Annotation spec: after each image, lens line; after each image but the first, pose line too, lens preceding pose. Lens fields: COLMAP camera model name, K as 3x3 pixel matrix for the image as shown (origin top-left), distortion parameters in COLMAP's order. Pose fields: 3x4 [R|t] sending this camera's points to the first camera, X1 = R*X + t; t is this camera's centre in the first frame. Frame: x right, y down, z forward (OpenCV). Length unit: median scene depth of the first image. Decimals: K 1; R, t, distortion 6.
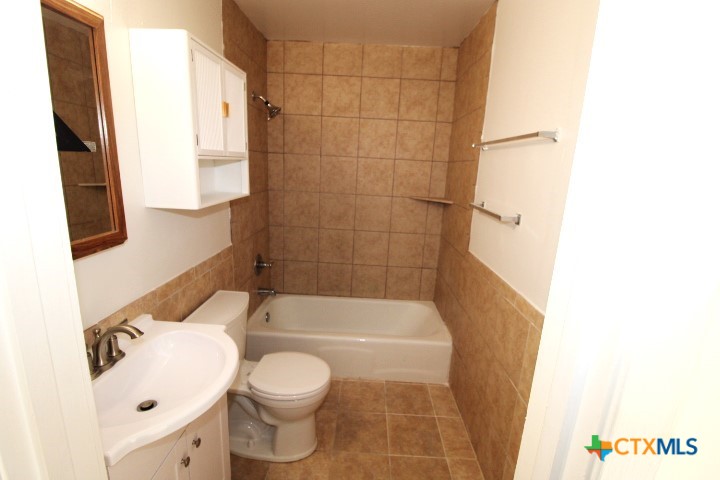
lens RADIAL K [[334.4, 0, 359.6], [0, 334.4, 240.5], [0, 0, 1]] dist [-0.014742, -0.000493]
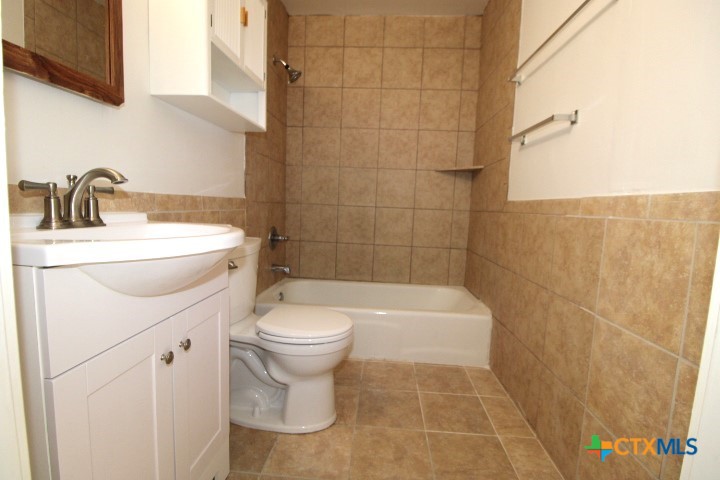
lens RADIAL K [[334.4, 0, 360.3], [0, 334.4, 239.2], [0, 0, 1]] dist [-0.014742, -0.000493]
pose [[0.999062, -0.004101, -0.043117, -0.022217], [-0.001321, 0.992161, -0.124960, 0.200635], [0.043291, 0.124900, 0.991224, 0.096225]]
